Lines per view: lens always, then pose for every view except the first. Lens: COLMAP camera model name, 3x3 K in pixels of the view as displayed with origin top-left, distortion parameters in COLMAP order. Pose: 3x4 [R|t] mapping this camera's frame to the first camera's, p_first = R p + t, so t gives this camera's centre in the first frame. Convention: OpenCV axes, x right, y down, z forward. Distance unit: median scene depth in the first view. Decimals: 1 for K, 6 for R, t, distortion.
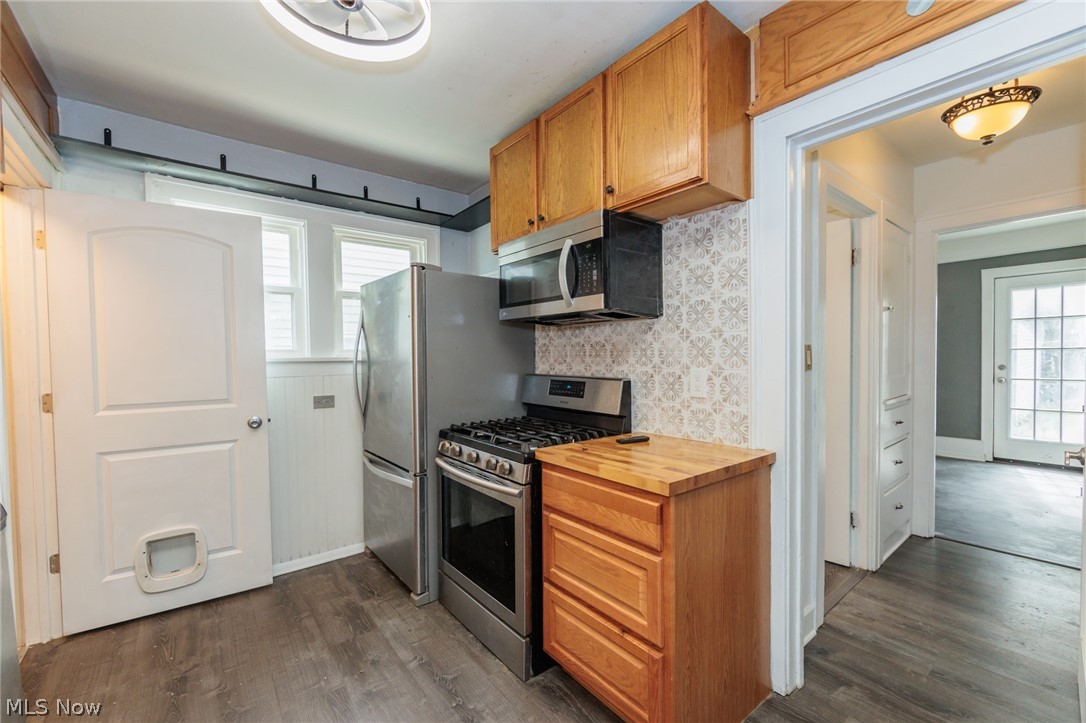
lens RADIAL K [[440.5, 0, 549.2], [0, 440.5, 364.3], [0, 0, 1]] dist [-0.001603, -0.000127]
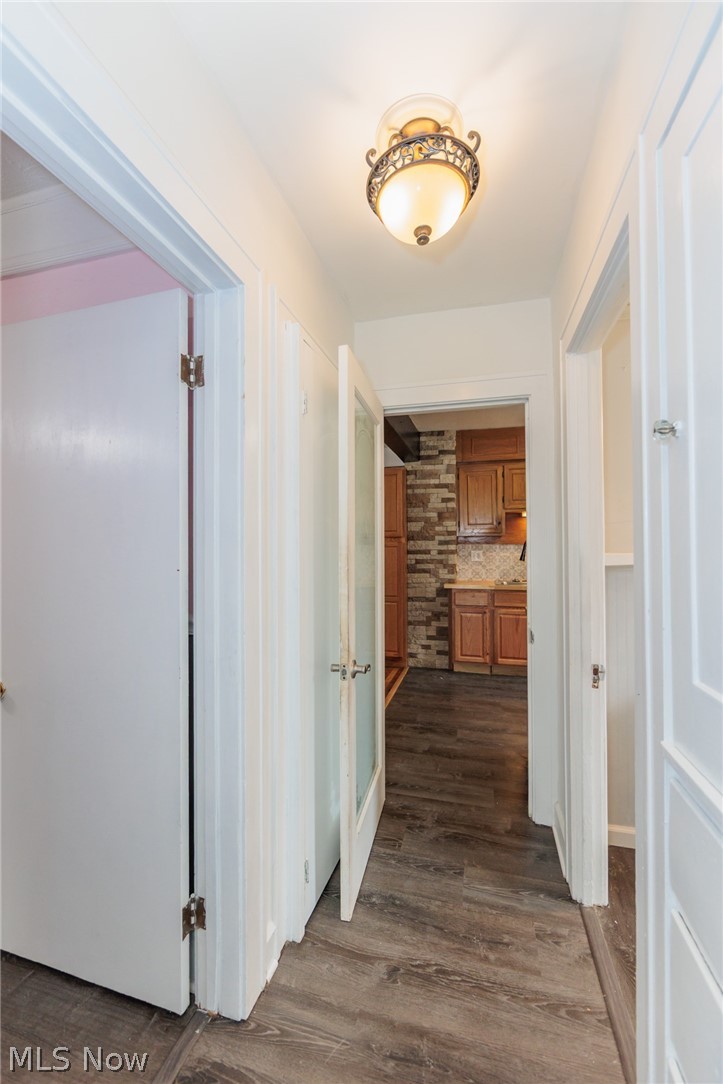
lens RADIAL K [[439.7, 0, 361.5], [0, 439.7, 542.0], [0, 0, 1]] dist [-0.001603, -0.000127]
pose [[-0.807606, 0.012969, -0.589580, 1.341112], [-0.000827, 0.999732, 0.023125, -0.073213], [0.589722, 0.019164, -0.807379, 1.355611]]
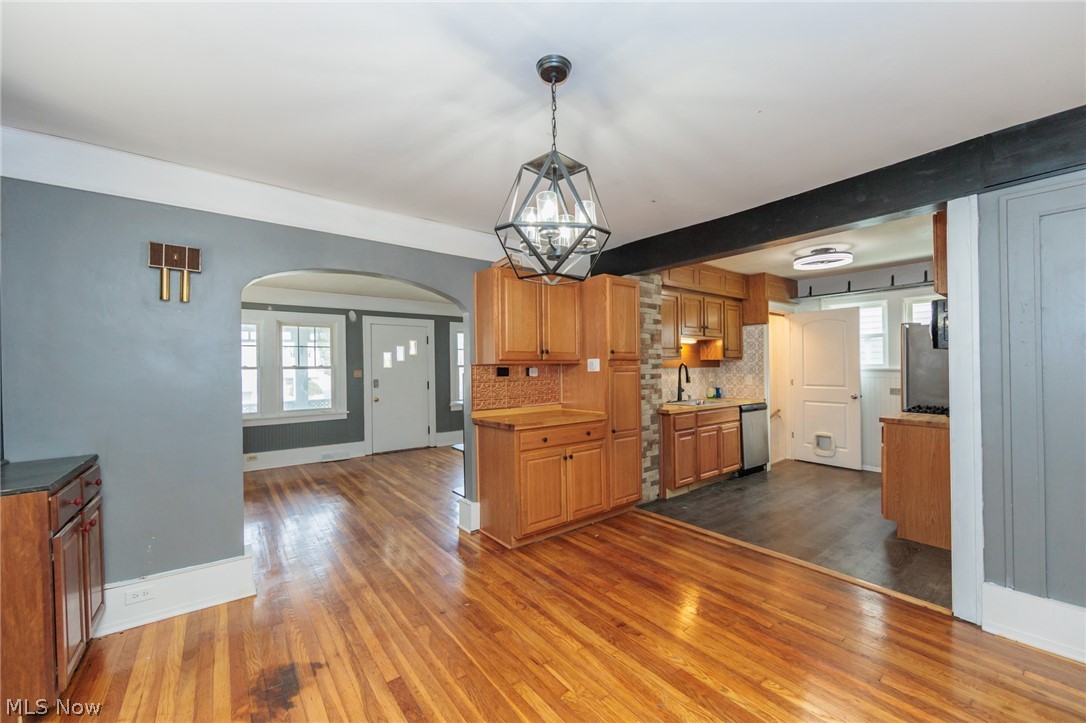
lens RADIAL K [[426.9, 0, 551.1], [0, 426.9, 364.8], [0, 0, 1]] dist [-0.001840, -0.000124]
pose [[-0.011124, 0.008169, -0.999905, 1.736380], [-0.010764, 0.999908, 0.008289, -0.038915], [0.999880, 0.010855, -0.011035, -0.621290]]
